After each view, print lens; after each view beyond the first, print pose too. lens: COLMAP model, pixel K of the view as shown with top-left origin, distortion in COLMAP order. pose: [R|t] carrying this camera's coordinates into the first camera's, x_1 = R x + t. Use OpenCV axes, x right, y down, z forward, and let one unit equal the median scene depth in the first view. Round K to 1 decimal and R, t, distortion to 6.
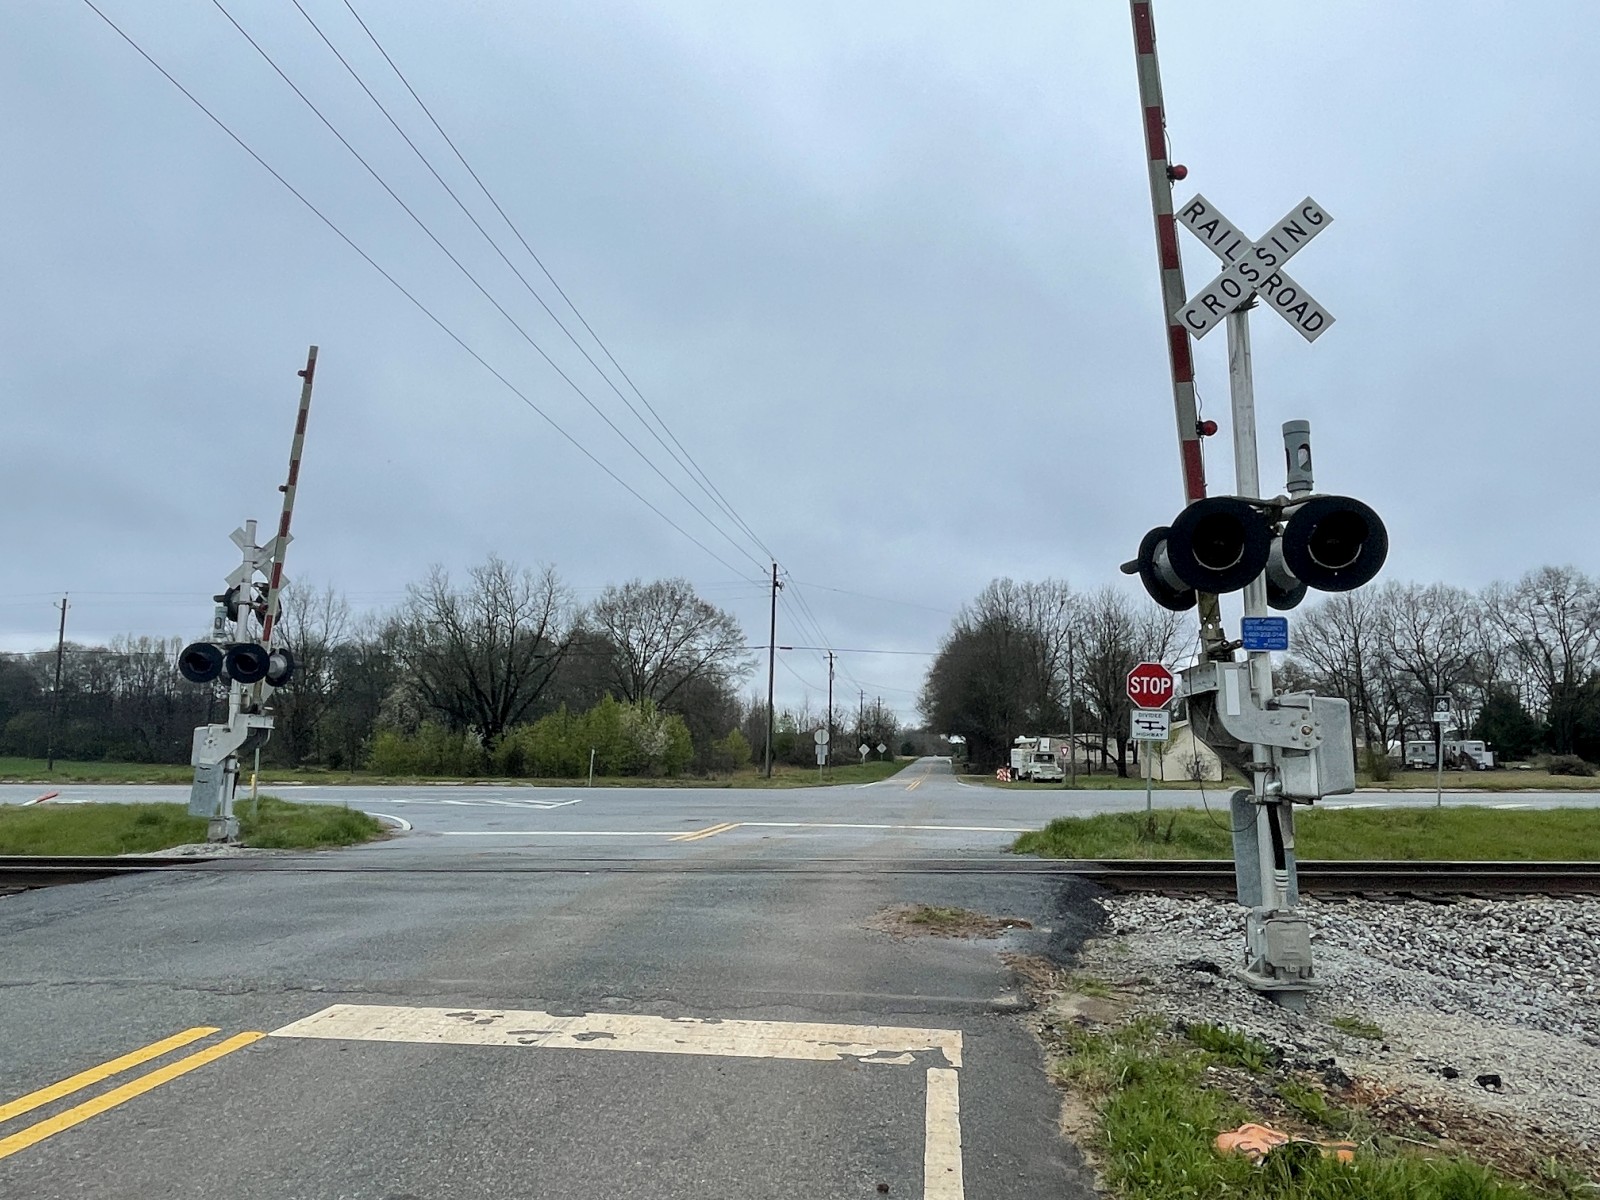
lens RADIAL K [[1156.4, 0, 800.0], [0, 1156.4, 600.0], [0, 0, 1]] dist [-0.001937, -0.001366]
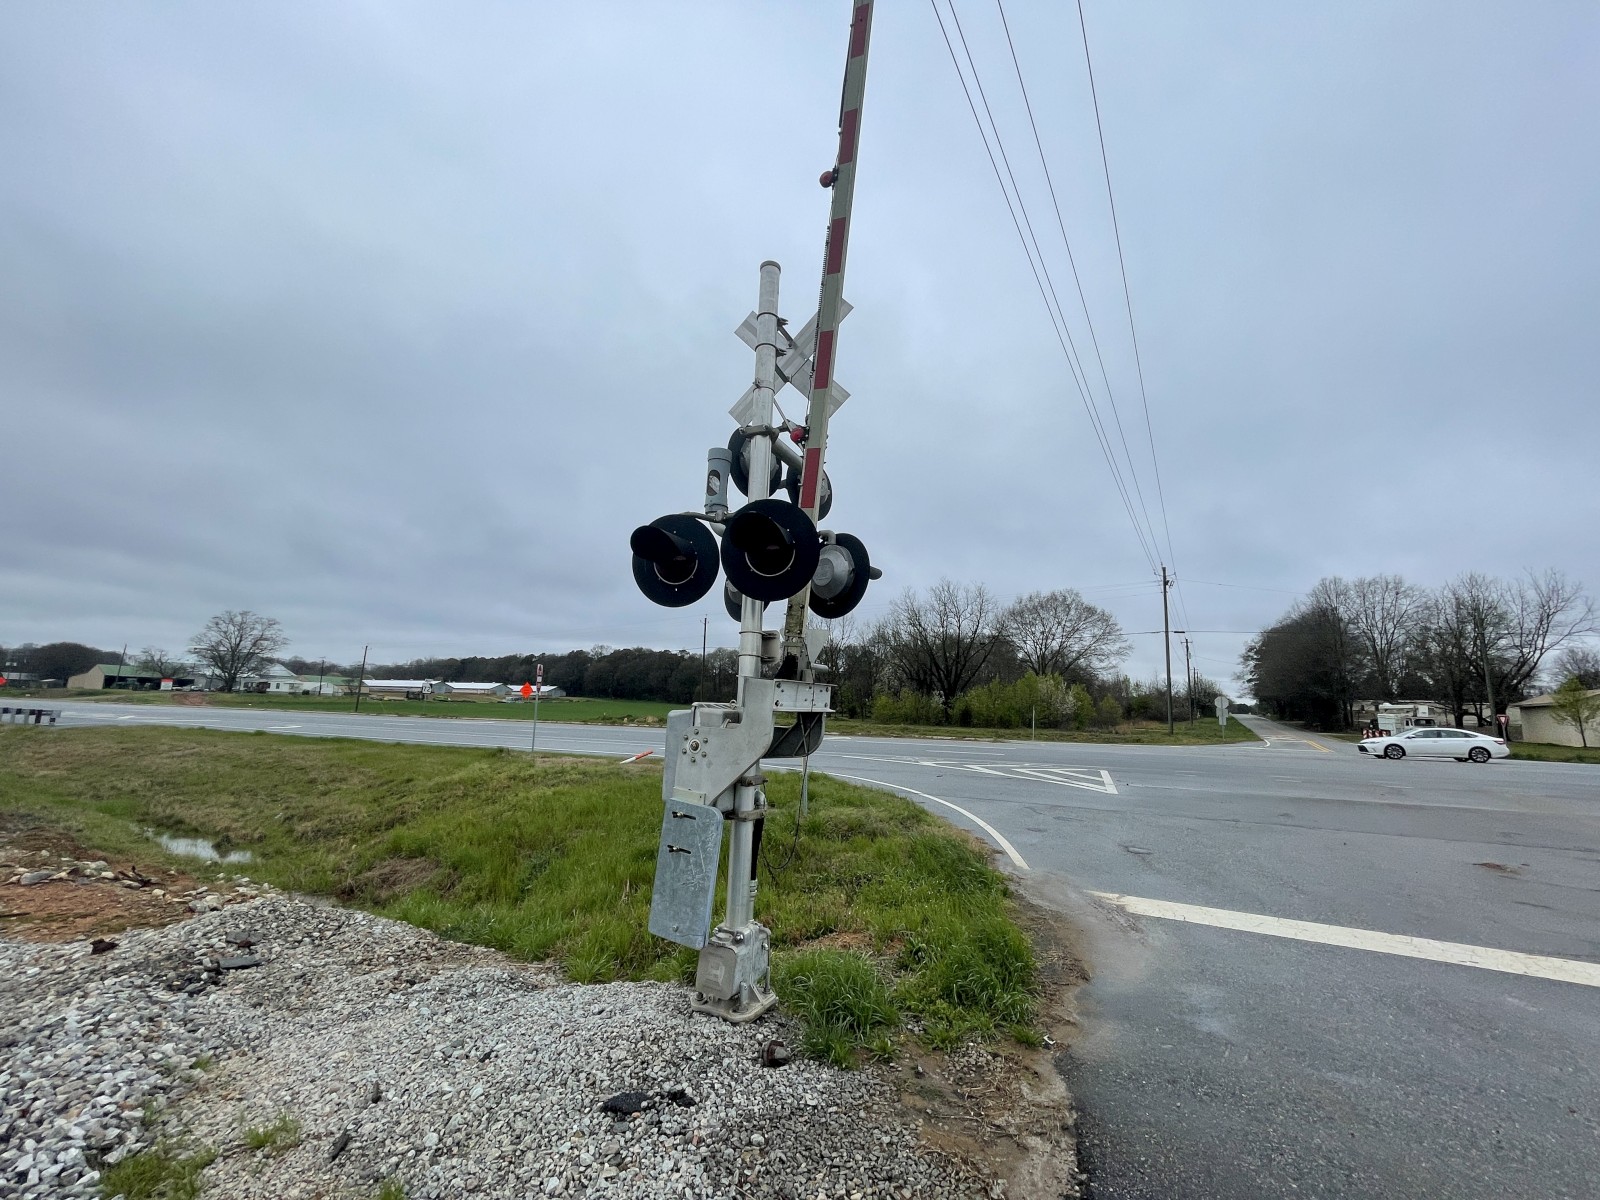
lens RADIAL K [[636.1, 0, 800.0], [0, 636.1, 600.0], [0, 0, 1]] dist [-0.001168, -0.000104]
pose [[0.901232, -0.055060, -0.429825, -0.077656], [0.040875, 0.998274, -0.042173, 0.016829], [0.431405, 0.020439, 0.901927, 0.167248]]
